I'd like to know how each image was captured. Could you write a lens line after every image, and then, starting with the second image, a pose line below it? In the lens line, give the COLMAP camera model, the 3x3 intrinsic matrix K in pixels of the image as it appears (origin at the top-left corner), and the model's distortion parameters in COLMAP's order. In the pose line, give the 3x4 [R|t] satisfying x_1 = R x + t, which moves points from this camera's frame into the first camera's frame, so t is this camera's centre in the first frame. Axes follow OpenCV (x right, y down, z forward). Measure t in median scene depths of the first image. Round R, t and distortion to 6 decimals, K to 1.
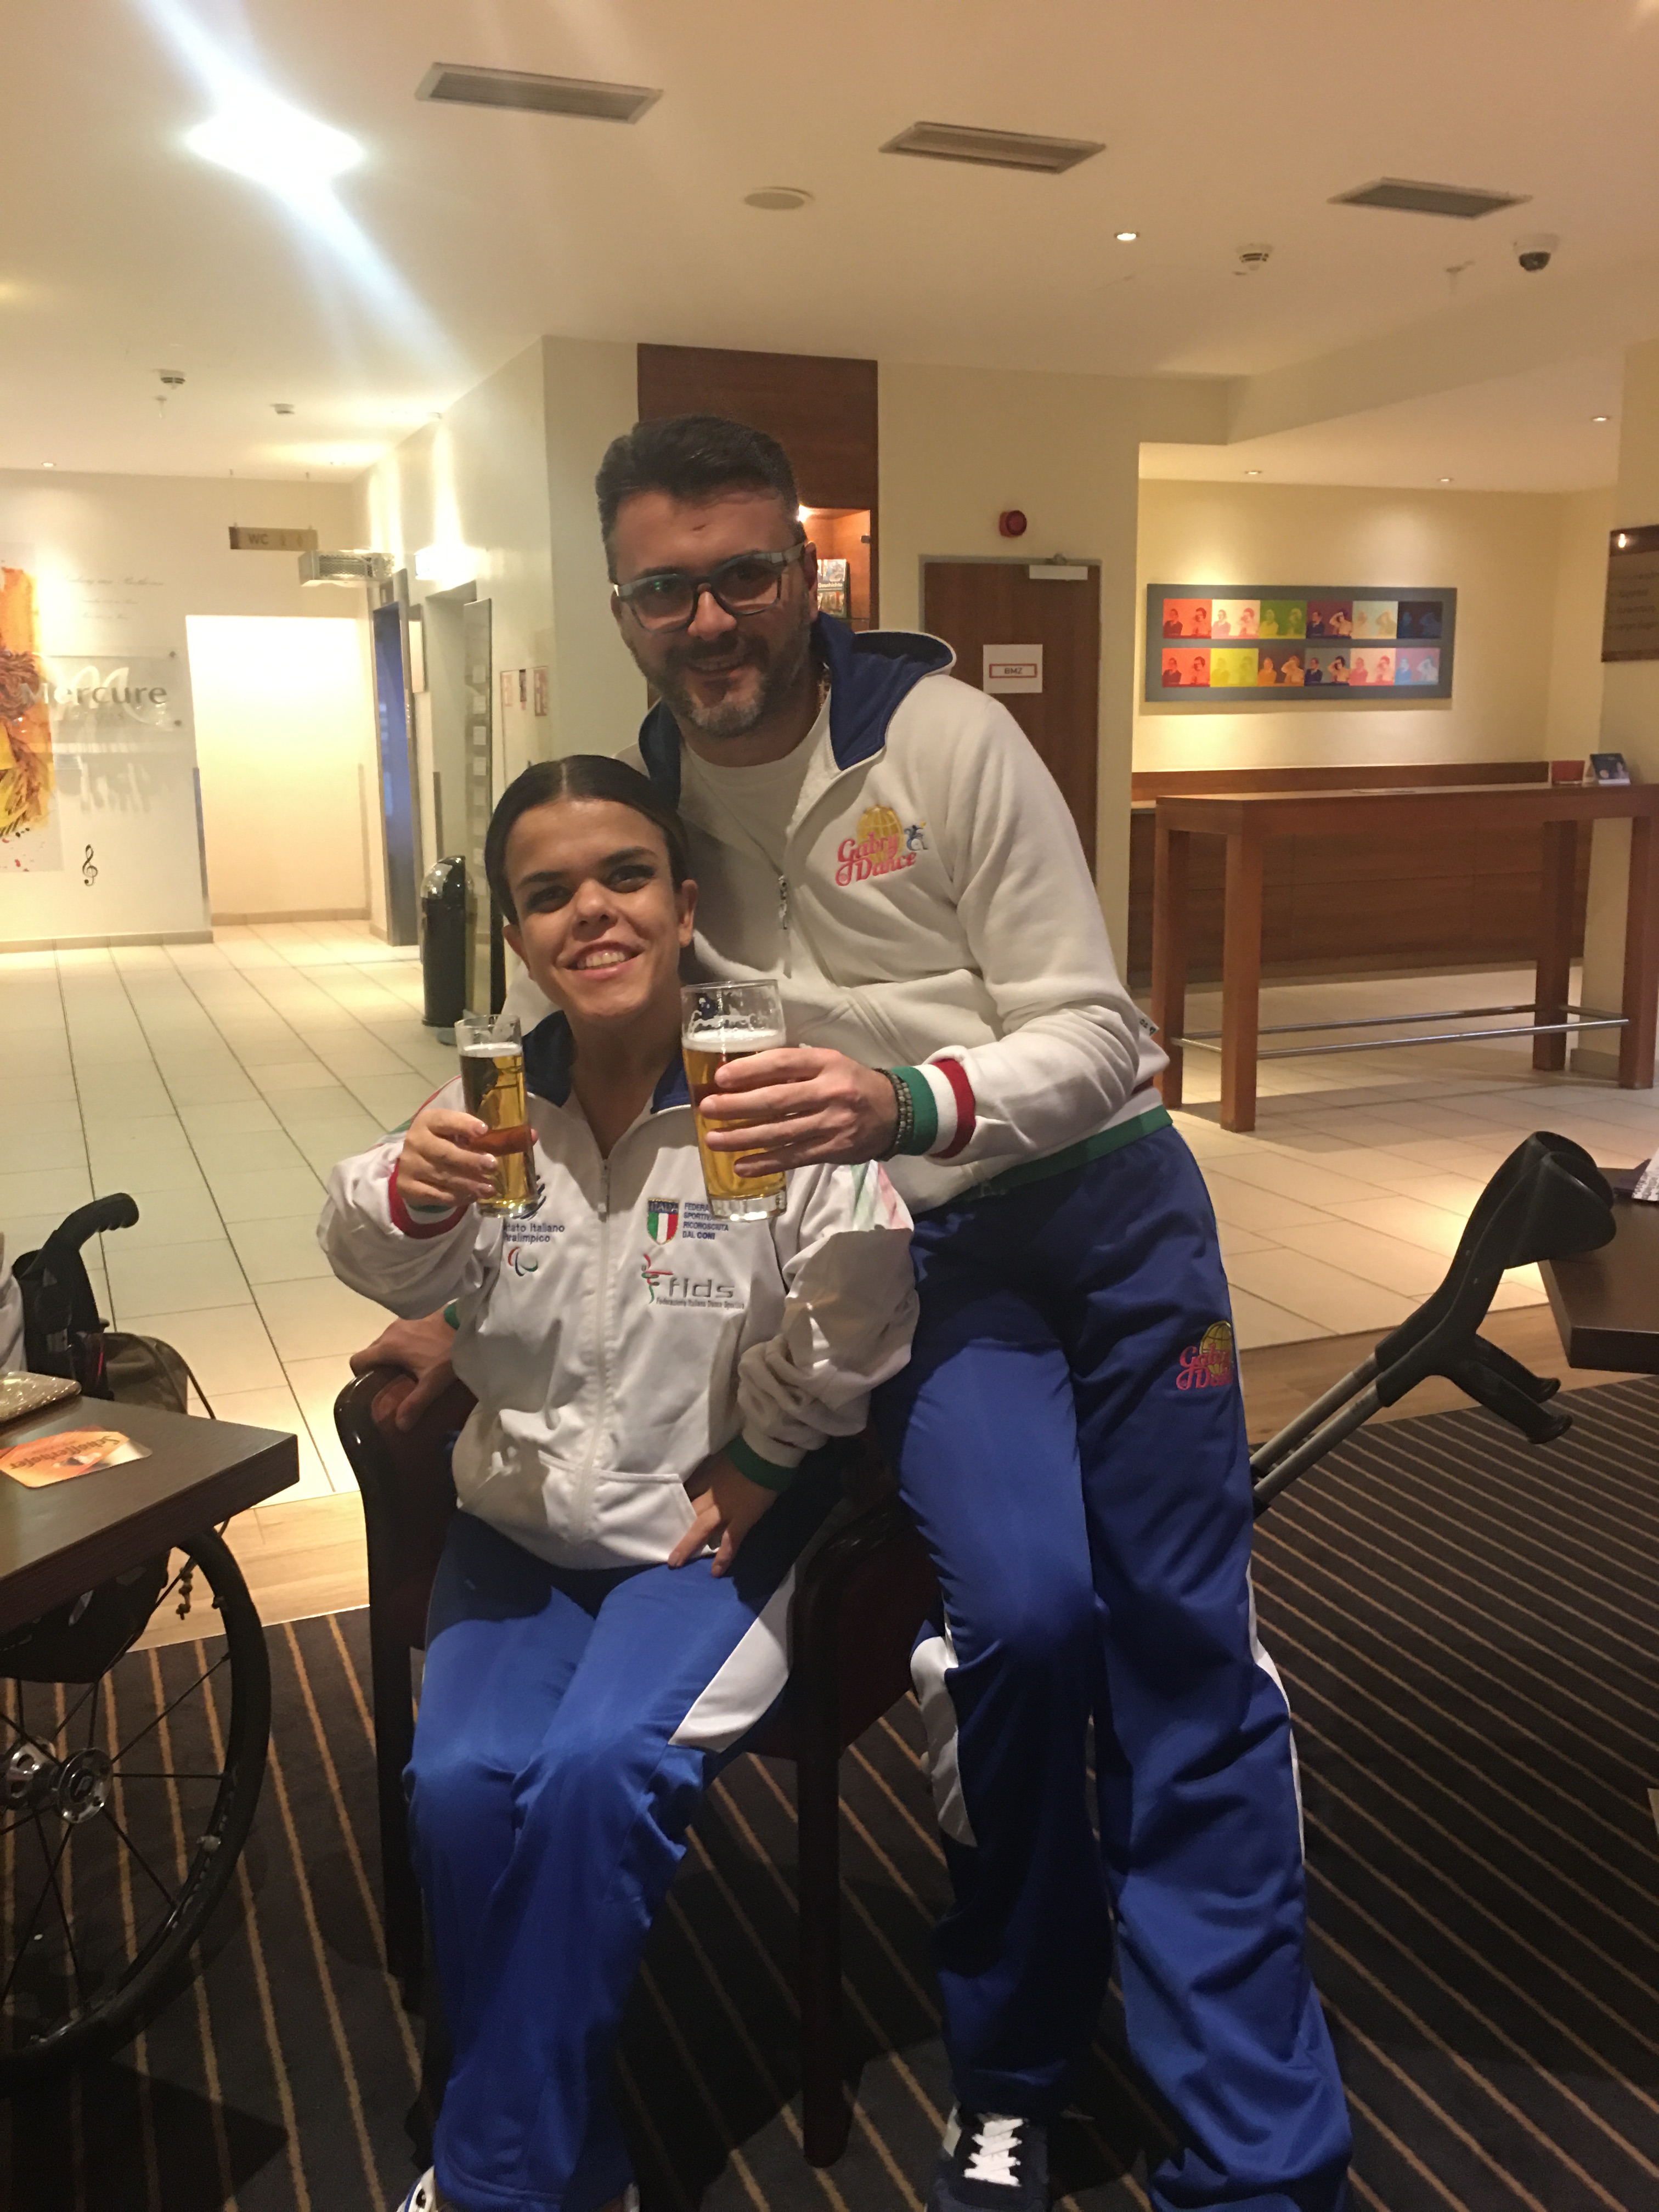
lens RADIAL K [[1897.5, 0, 842.2], [0, 1897.5, 1093.8], [0, 0, 1]] dist [0.063629, -0.122019]
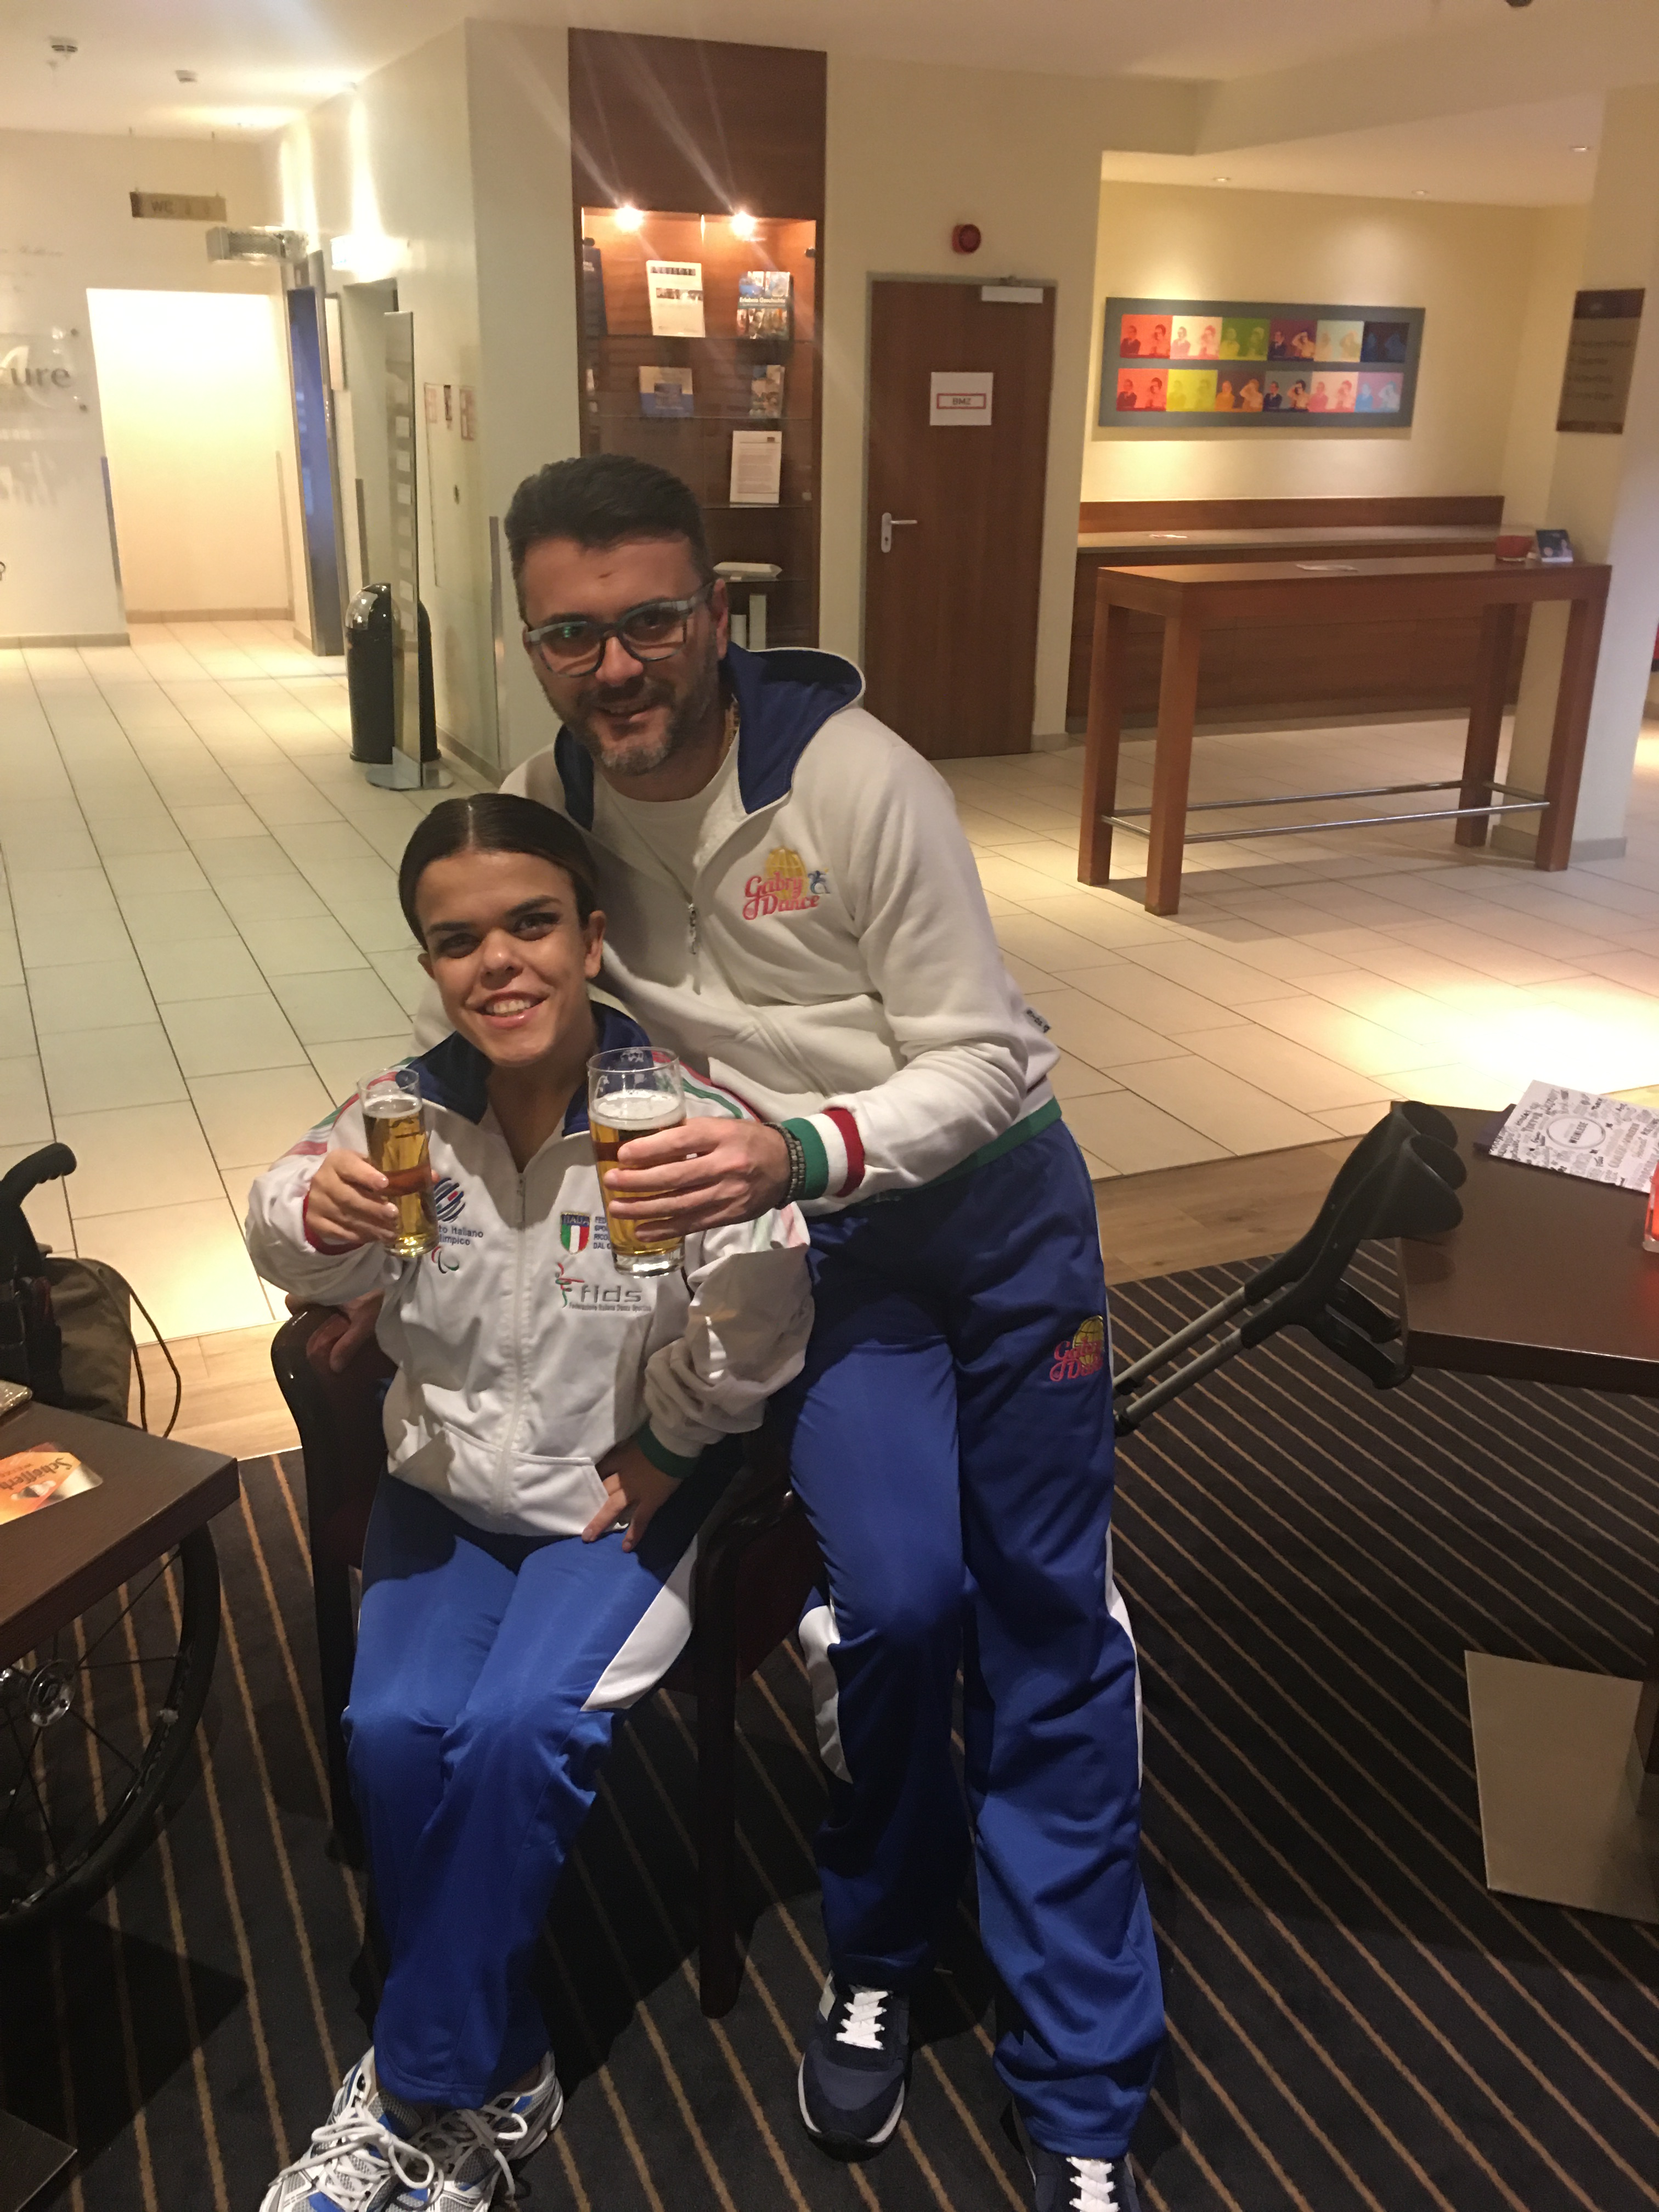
lens RADIAL K [[1899.2, 0, 856.5], [0, 1899.2, 1102.9], [0, 0, 1]] dist [0.042570, -0.067896]
pose [[0.999041, 0.017051, 0.040338, 0.017765], [-0.023857, 0.984314, 0.174808, -0.181221], [-0.036725, -0.175602, 0.983776, -0.041990]]
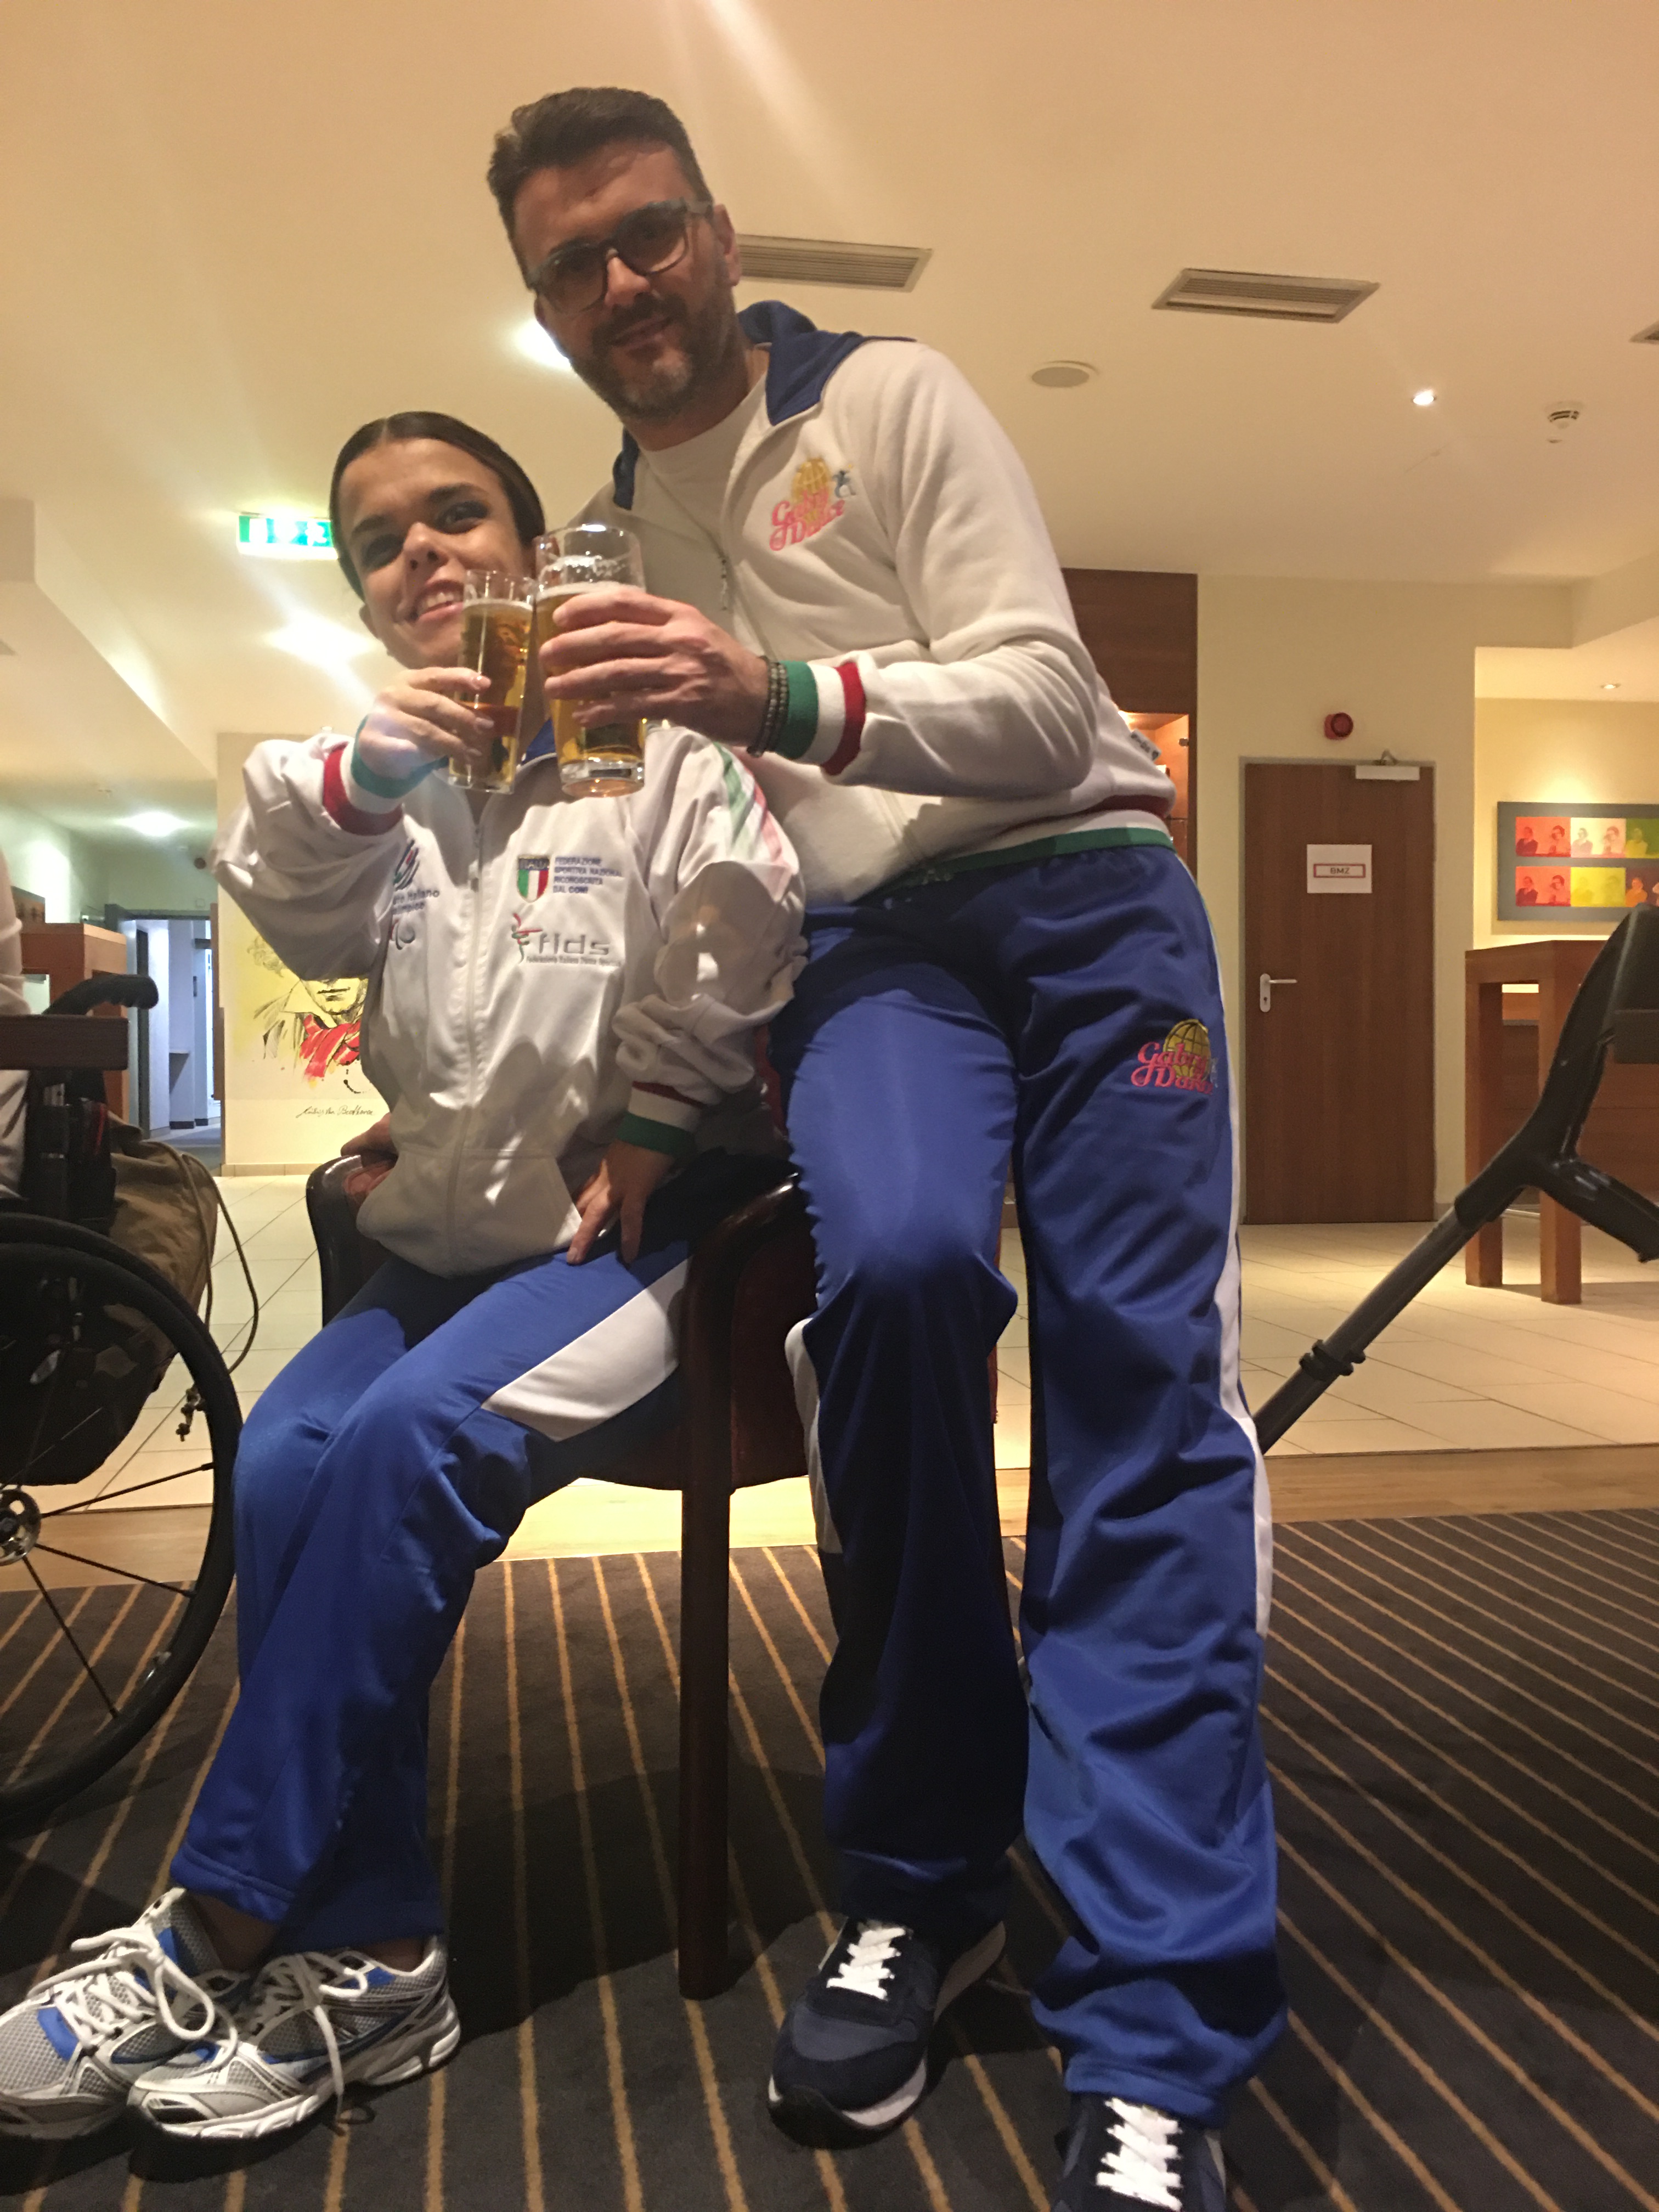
lens RADIAL K [[1897.5, 0, 842.2], [0, 1897.5, 1093.8], [0, 0, 1]] dist [0.063629, -0.122019]
pose [[0.977146, 0.005801, -0.212490, 0.220542], [-0.042593, 0.984697, -0.168987, 0.296487], [0.208258, 0.174176, 0.962440, 0.128917]]
